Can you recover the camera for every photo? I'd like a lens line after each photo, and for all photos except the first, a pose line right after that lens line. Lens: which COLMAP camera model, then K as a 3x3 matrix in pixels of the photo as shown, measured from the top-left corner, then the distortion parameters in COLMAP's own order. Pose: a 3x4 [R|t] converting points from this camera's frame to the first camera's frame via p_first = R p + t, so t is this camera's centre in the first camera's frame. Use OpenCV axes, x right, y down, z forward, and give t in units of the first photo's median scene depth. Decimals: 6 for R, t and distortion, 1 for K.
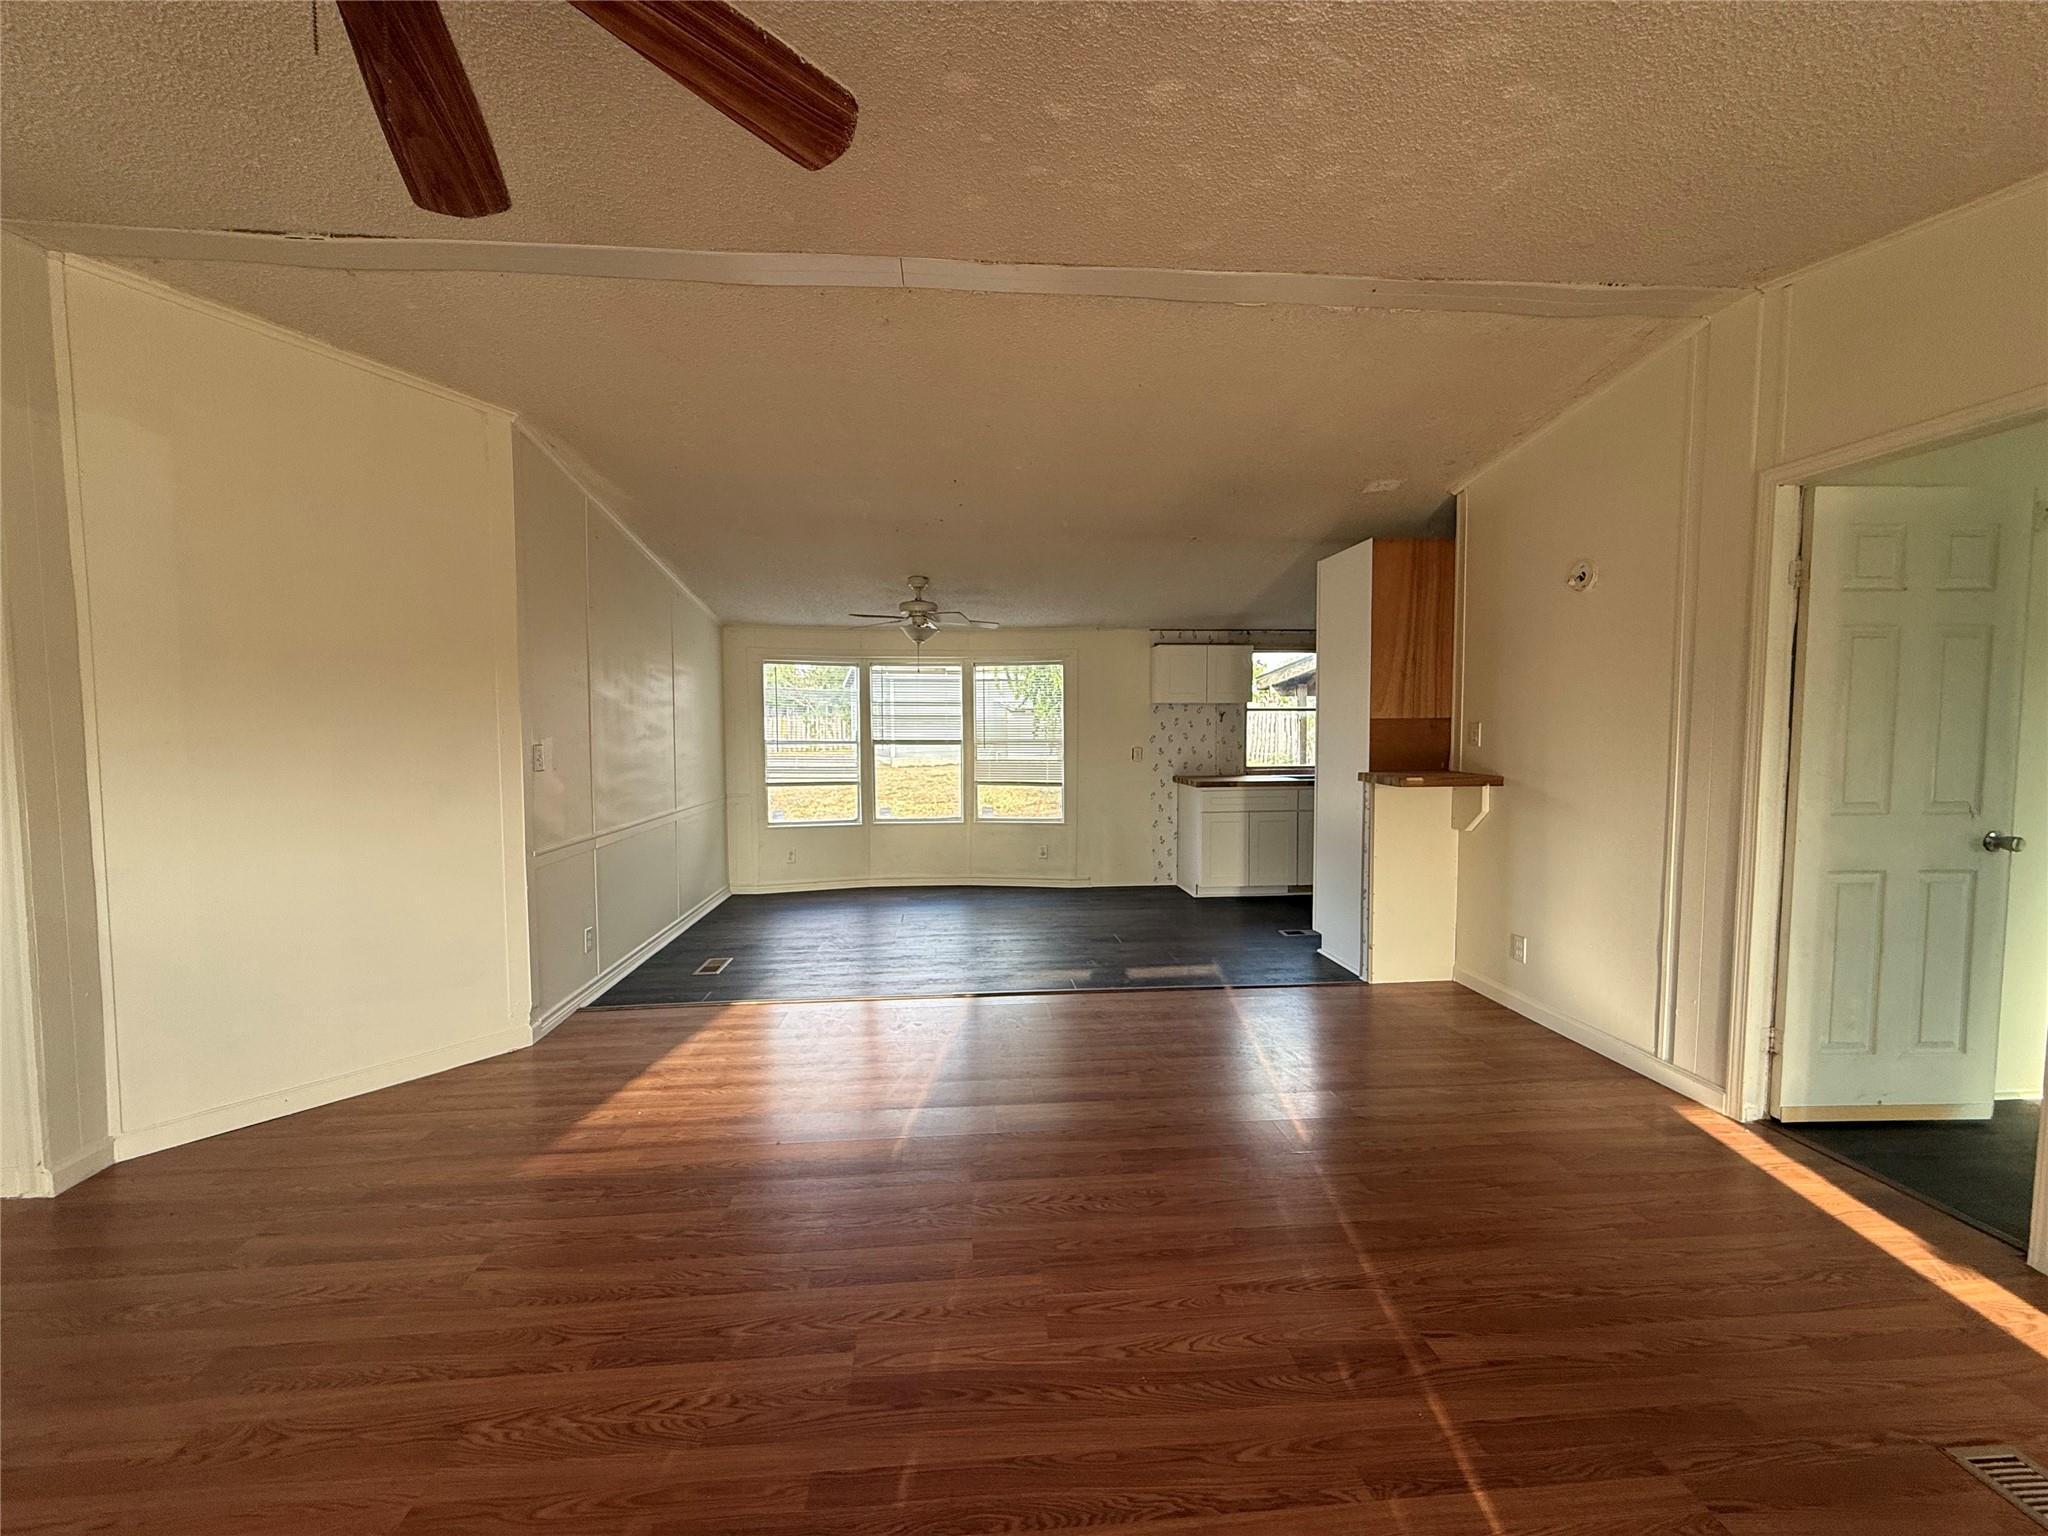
lens RADIAL K [[812.9, 0, 1024.0], [0, 812.9, 768.0], [0, 0, 1]] dist [0.000539, 0.000347]
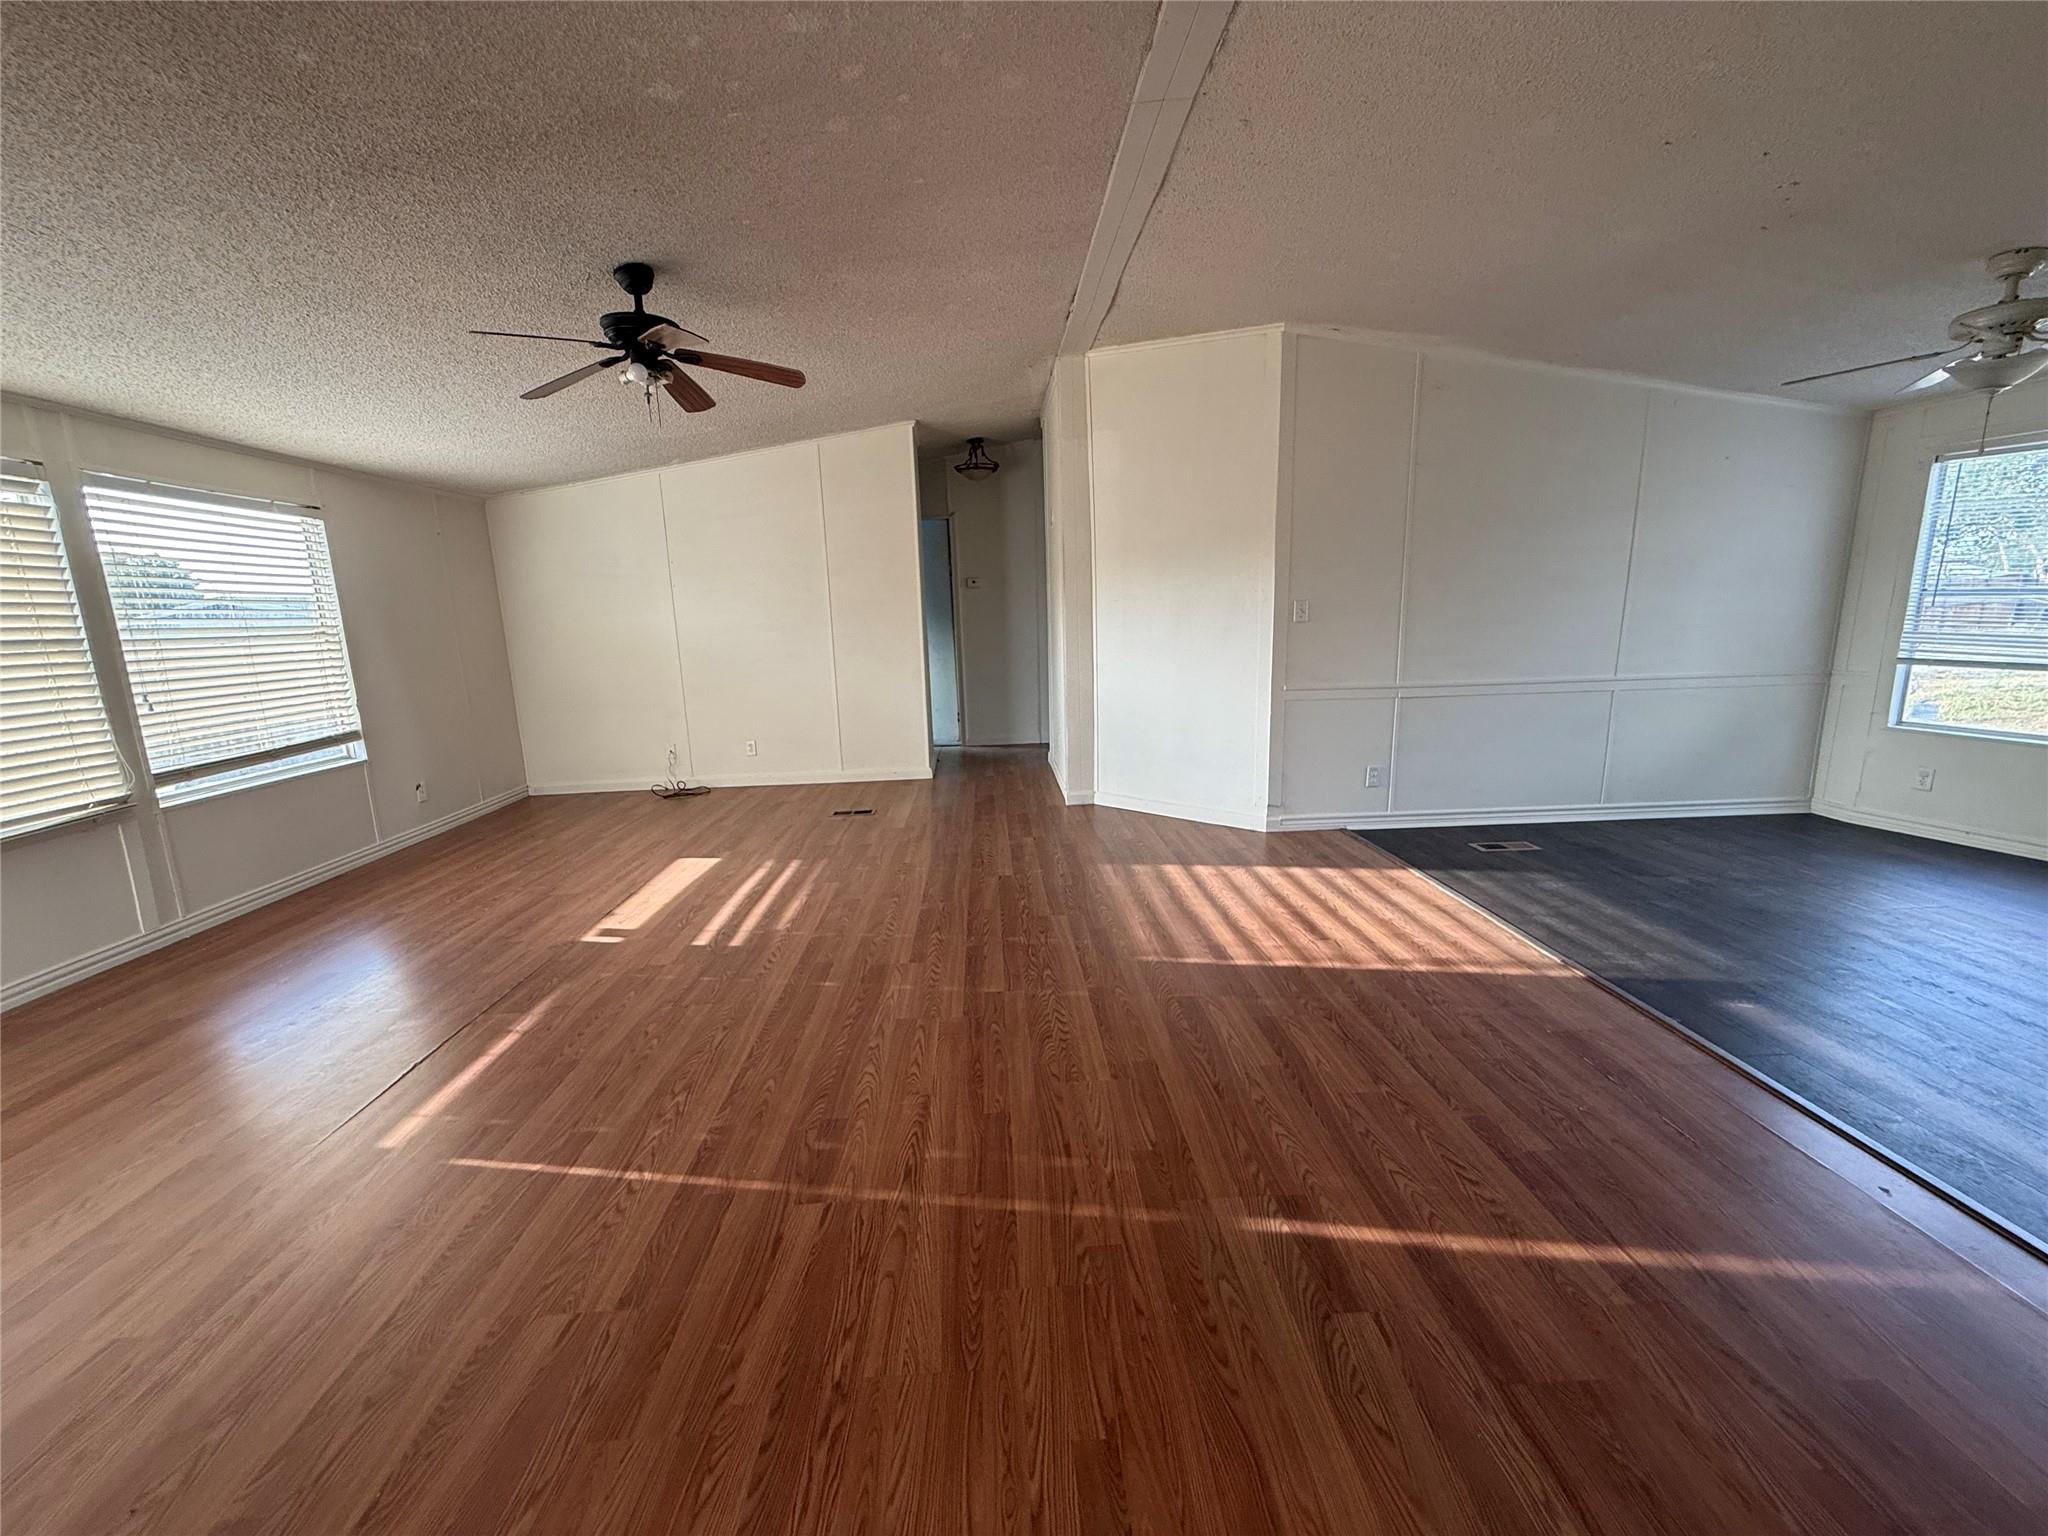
lens RADIAL K [[815.9, 0, 1009.2], [0, 815.9, 765.8], [0, 0, 1]] dist [-0.003555, -0.000316]
pose [[-0.049937, 0.194750, -0.979581, 0.843996], [-0.022121, 0.980348, 0.196030, -0.018632], [0.998507, 0.031458, -0.044648, 0.778733]]
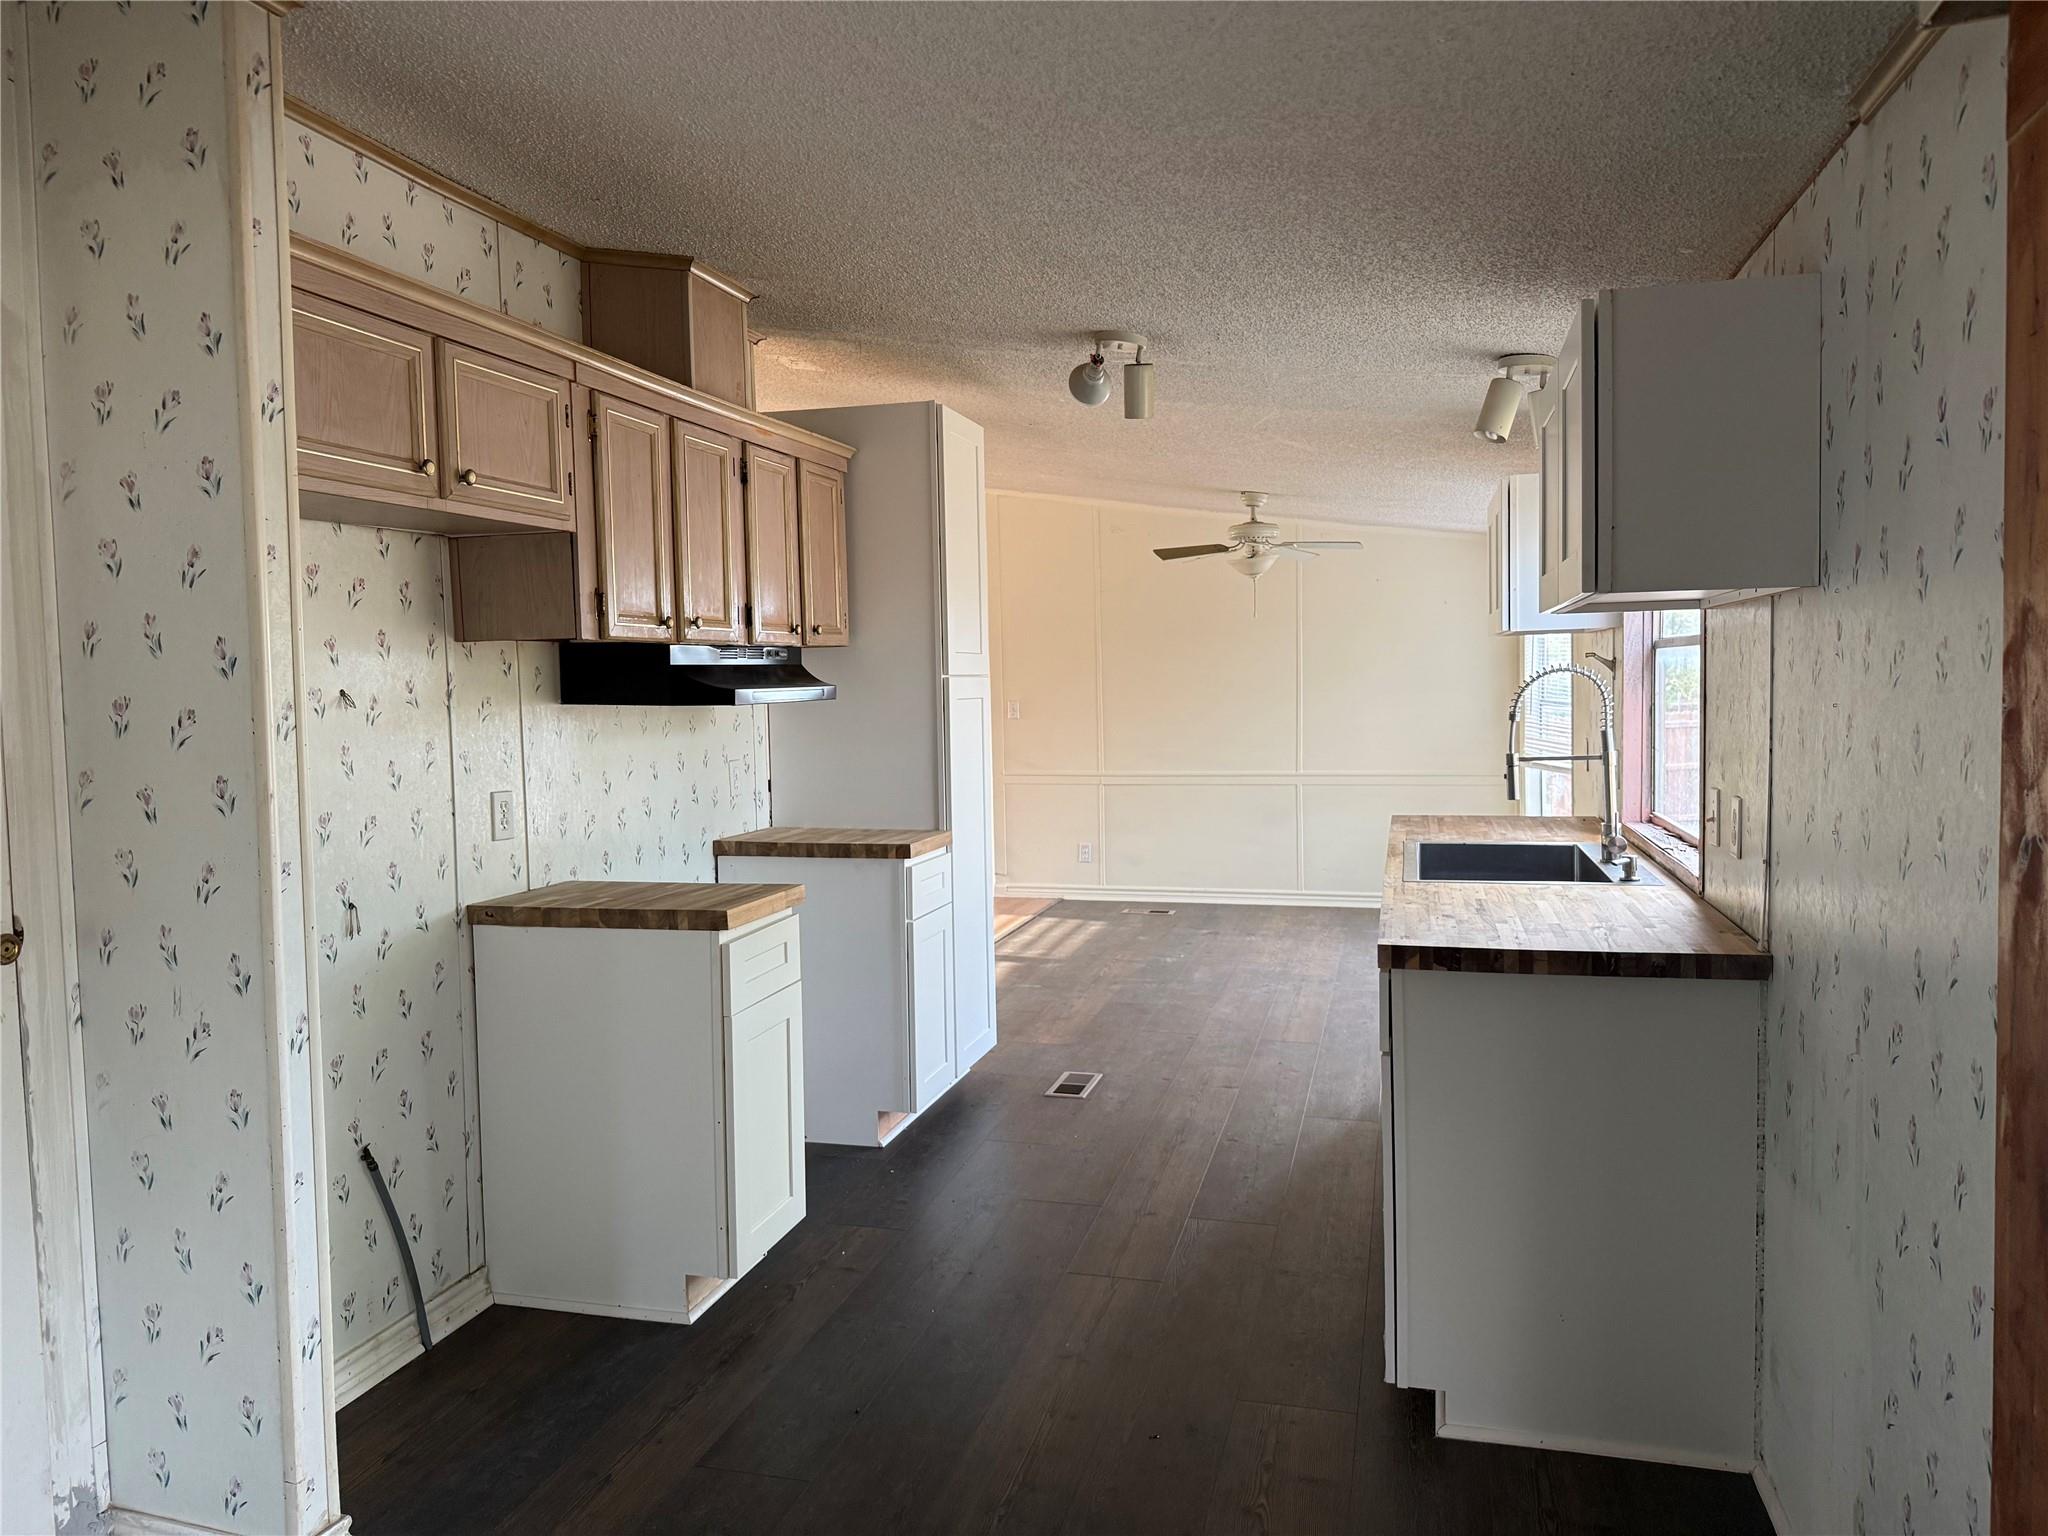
lens RADIAL K [[1433.4, 0, 1024.0], [0, 1433.4, 768.0], [0, 0, 1]] dist [0.000233, -0.000002]
pose [[-0.341715, 0.070364, -0.937166, 2.300613], [-0.026488, 0.996076, 0.084445, -0.158564], [0.939430, 0.053680, -0.338510, 2.377673]]
